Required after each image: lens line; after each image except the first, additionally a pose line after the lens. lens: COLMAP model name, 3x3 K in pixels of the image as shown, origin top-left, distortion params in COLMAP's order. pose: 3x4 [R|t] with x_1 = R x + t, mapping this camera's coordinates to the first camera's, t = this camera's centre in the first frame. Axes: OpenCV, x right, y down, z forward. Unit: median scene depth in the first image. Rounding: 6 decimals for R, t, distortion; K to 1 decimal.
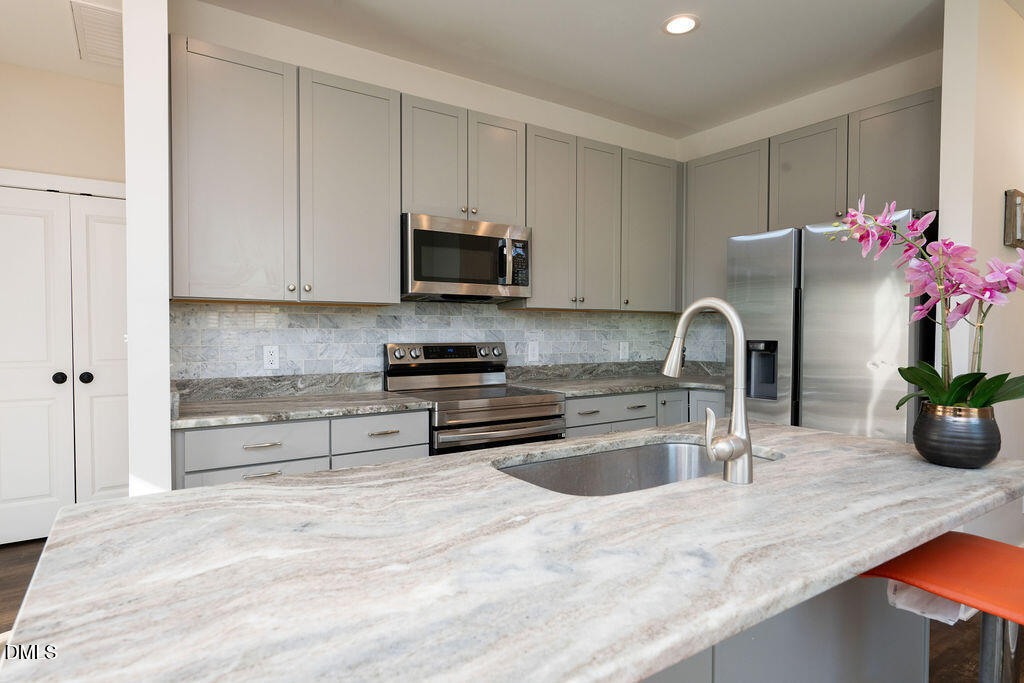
lens RADIAL K [[567.0, 0, 509.8], [0, 567.0, 347.2], [0, 0, 1]] dist [-0.001946, 0.000077]
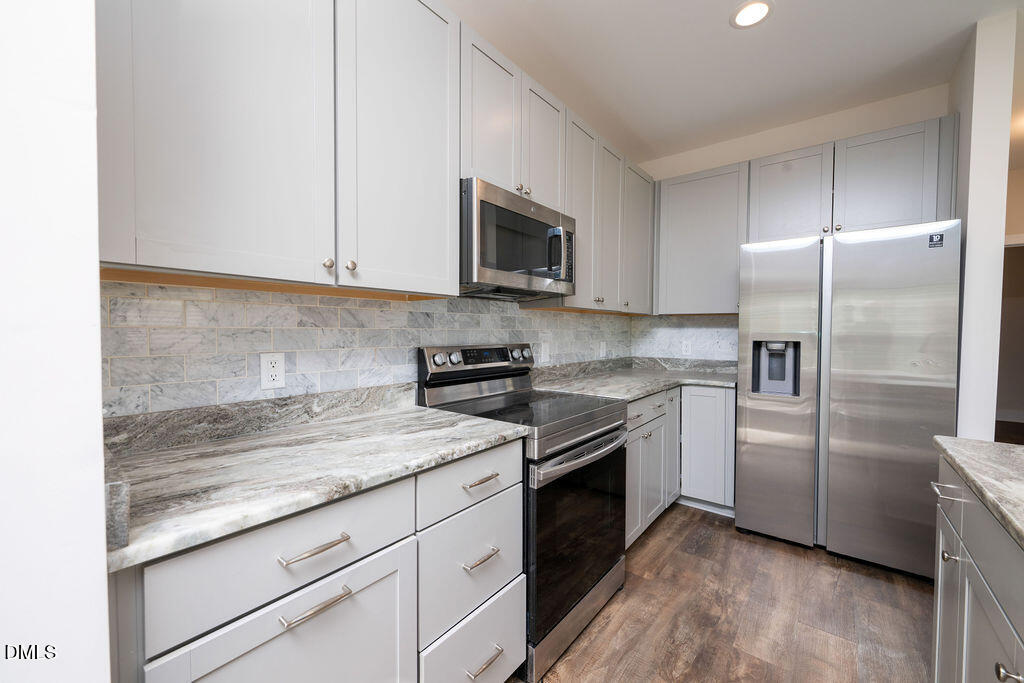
lens RADIAL K [[405.4, 0, 512.0], [0, 405.4, 341.5], [0, 0, 1]] dist [0.001526, 0.000088]
pose [[0.955418, -0.005049, 0.295212, -0.270652], [0.005001, 0.999987, 0.000919, -0.014367], [-0.295213, 0.000598, 0.955431, 0.423867]]
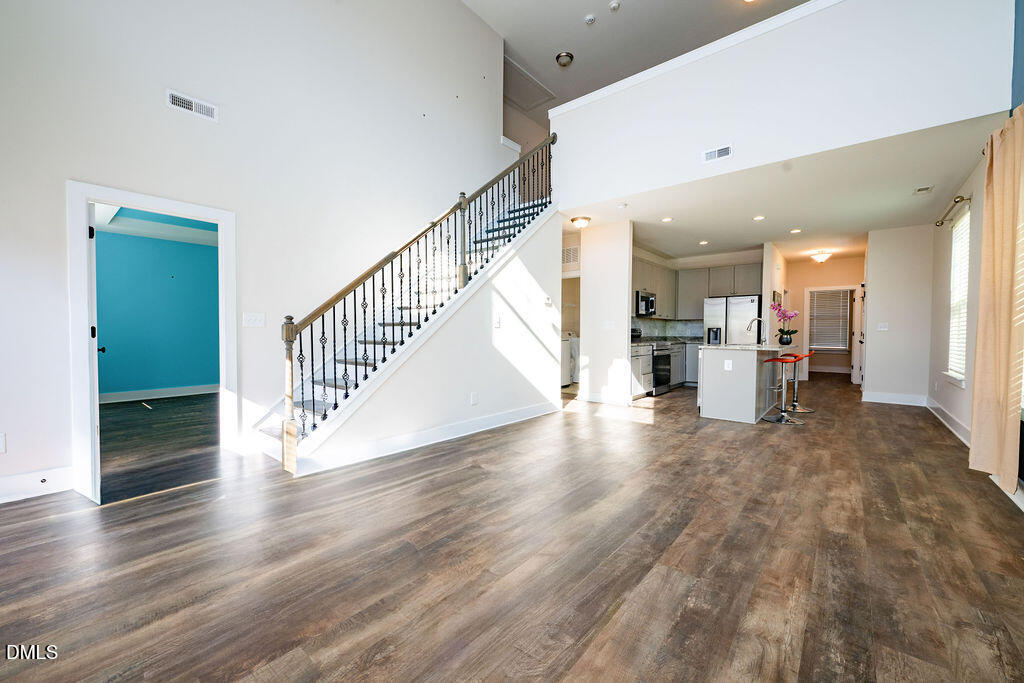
lens RADIAL K [[405.4, 0, 512.0], [0, 405.4, 341.5], [0, 0, 1]] dist [0.001526, 0.000088]
pose [[0.960358, -0.006469, 0.278695, -1.517356], [0.007361, 0.999971, -0.002157, 0.071032], [-0.278673, 0.004123, 0.960377, -1.112450]]
